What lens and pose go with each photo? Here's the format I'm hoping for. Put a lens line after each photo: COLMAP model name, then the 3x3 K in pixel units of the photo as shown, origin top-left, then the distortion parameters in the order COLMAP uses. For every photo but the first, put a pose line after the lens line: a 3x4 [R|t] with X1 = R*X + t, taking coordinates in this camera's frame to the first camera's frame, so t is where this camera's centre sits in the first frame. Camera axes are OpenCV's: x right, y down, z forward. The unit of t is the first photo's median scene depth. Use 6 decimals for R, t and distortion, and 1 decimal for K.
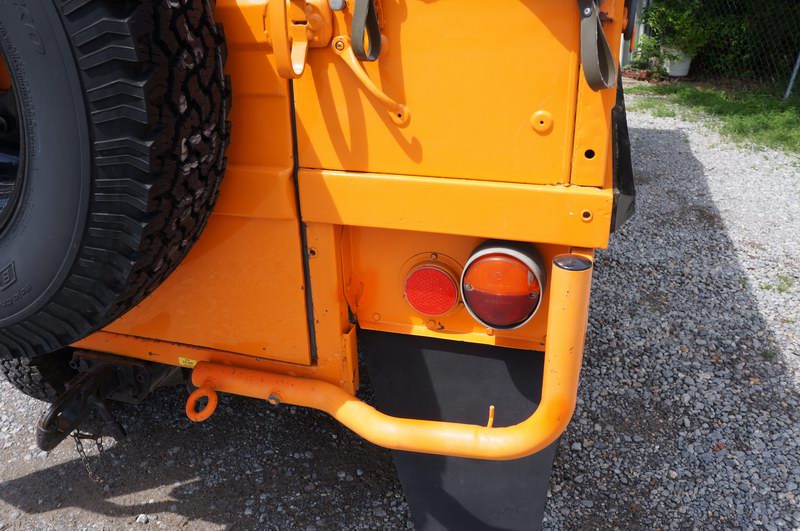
lens RADIAL K [[658.7, 0, 400.0], [0, 658.7, 265.5], [0, 0, 1]] dist [-0.159182, 0.134282]
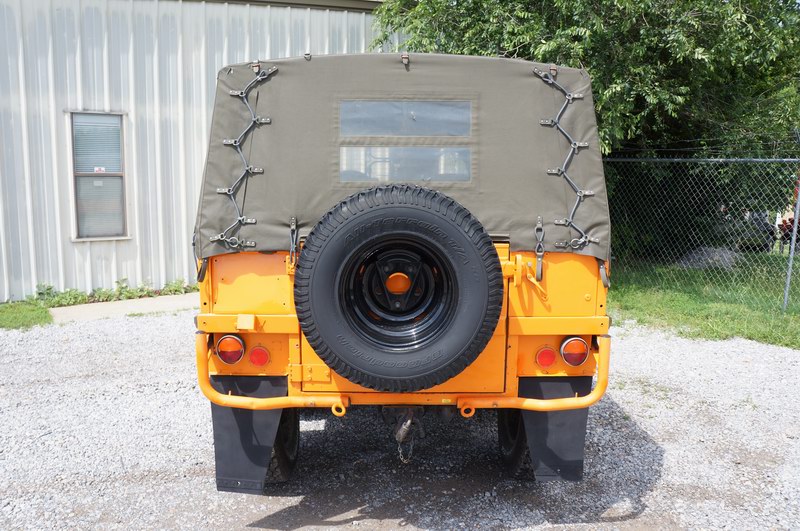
lens RADIAL K [[658.7, 0, 400.0], [0, 658.7, 265.5], [0, 0, 1]] dist [-0.159182, 0.134282]
pose [[0.954515, -0.020212, 0.297476, -1.315200], [0.101922, 0.959718, -0.261828, 0.312401], [-0.280201, 0.280238, 0.918125, -1.449509]]
